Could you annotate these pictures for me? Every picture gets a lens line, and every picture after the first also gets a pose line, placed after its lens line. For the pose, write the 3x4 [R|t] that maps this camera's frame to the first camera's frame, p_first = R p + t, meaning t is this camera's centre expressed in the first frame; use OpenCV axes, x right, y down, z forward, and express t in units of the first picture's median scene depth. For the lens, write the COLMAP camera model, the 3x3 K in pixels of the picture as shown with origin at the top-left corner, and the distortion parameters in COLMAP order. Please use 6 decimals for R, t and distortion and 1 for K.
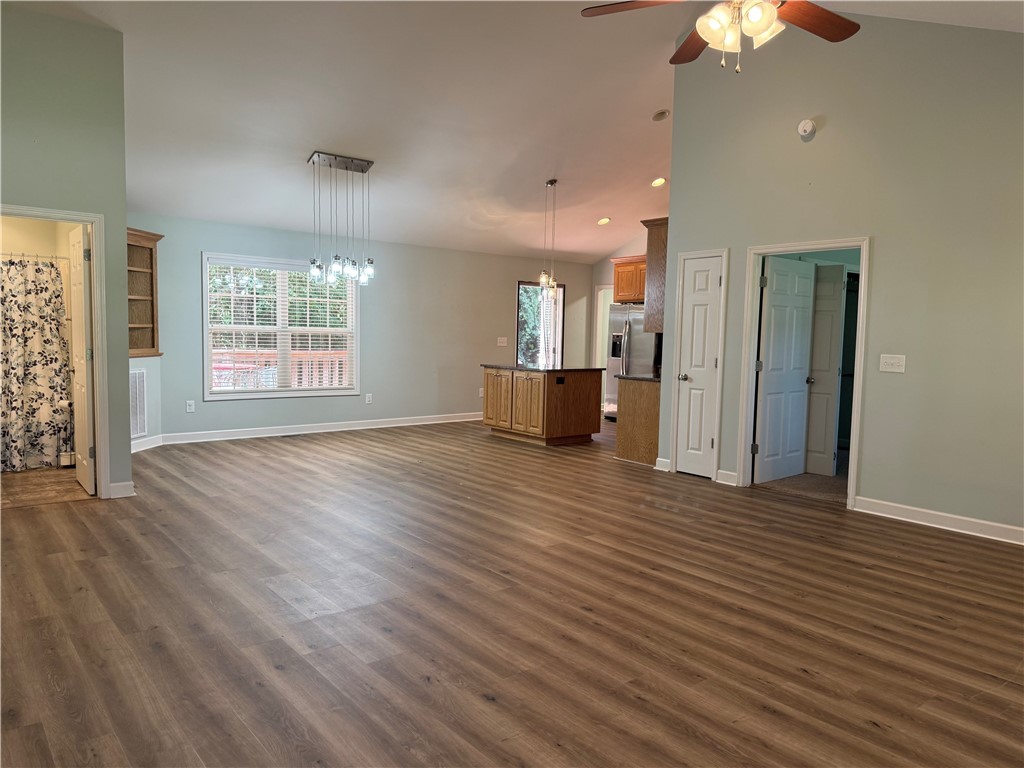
lens RADIAL K [[711.7, 0, 510.0], [0, 711.7, 387.9], [0, 0, 1]] dist [0.104783, -0.112951]
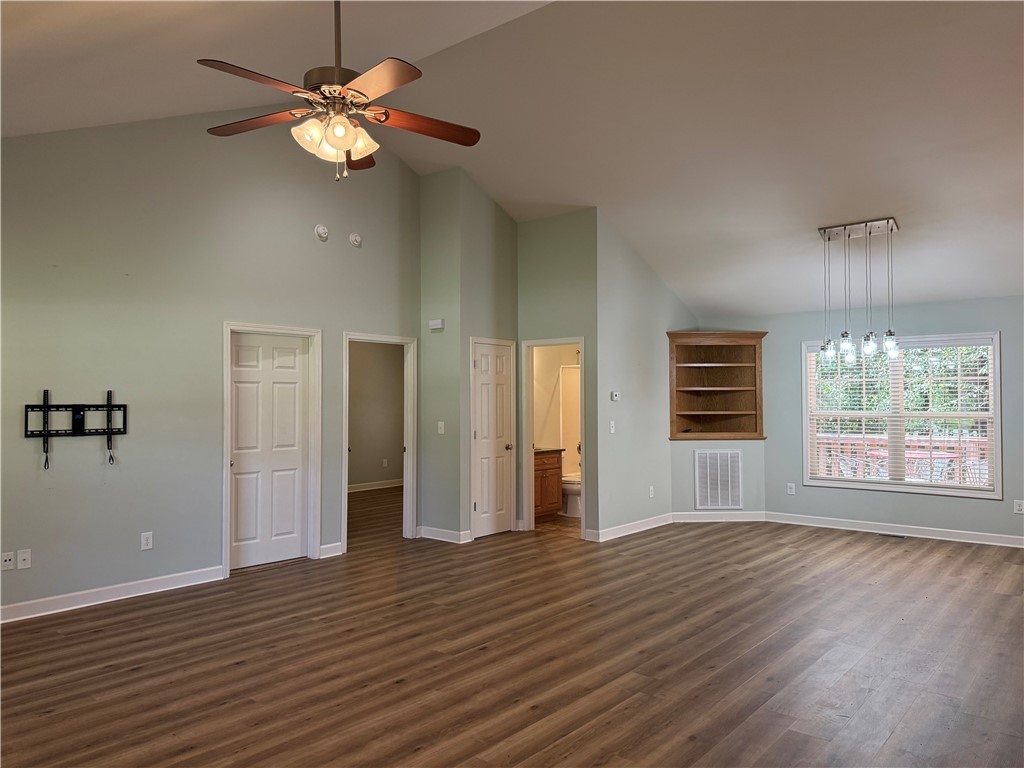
lens RADIAL K [[725.2, 0, 513.5], [0, 725.2, 384.1], [0, 0, 1]] dist [0.082341, -0.116120]
pose [[0.189276, -0.046039, -0.980844, 1.040773], [-0.069695, 0.995751, -0.060188, -0.065399], [0.979447, 0.079752, 0.185263, 0.789135]]
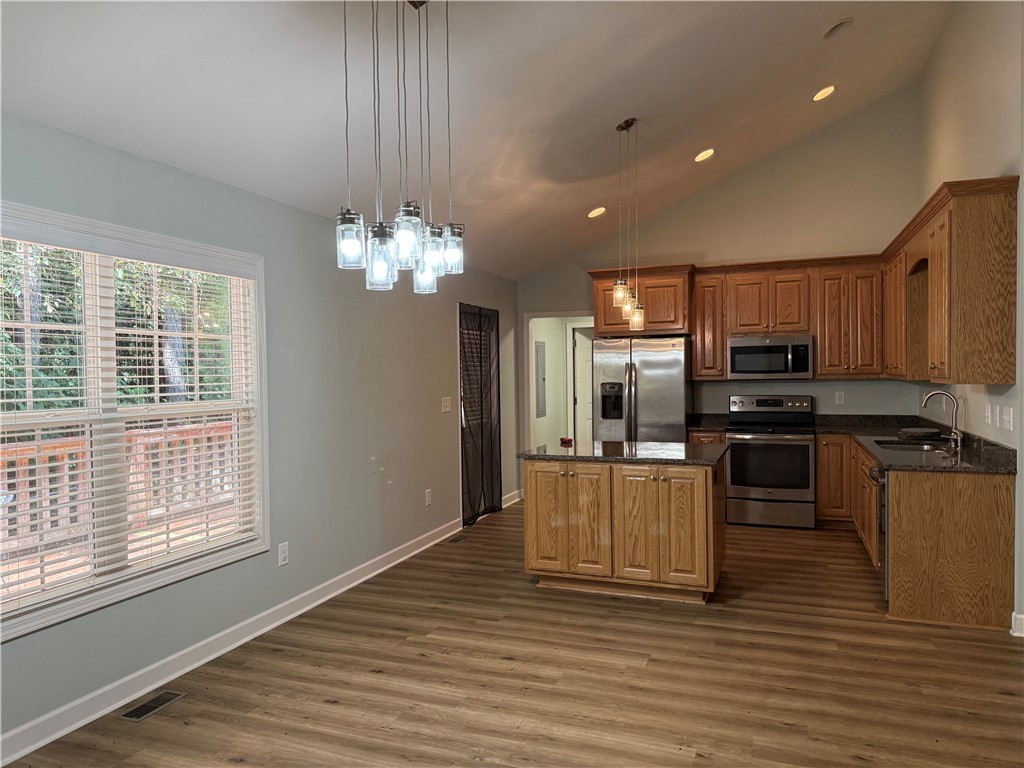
lens RADIAL K [[726.6, 0, 512.0], [0, 726.6, 384.0], [0, 0, 1]] dist [-0.003816, -0.003105]
pose [[0.864966, -0.042486, 0.500029, -0.689532], [0.068811, 0.997039, -0.034316, -0.148469], [-0.497091, 0.064090, 0.865328, 1.231001]]
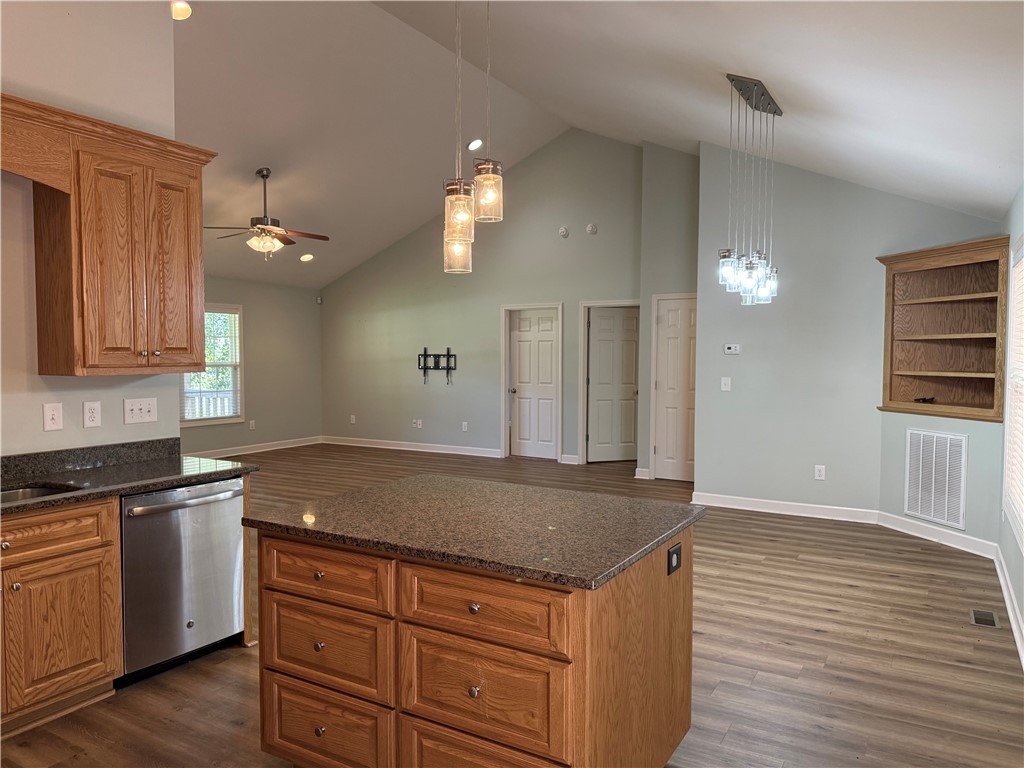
lens RADIAL K [[725.2, 0, 513.5], [0, 725.2, 384.1], [0, 0, 1]] dist [0.082341, -0.116120]
pose [[-0.937632, -0.007882, -0.347540, 0.289882], [-0.049289, 0.992657, 0.110464, -0.246465], [0.344118, 0.120704, -0.931136, 2.788330]]
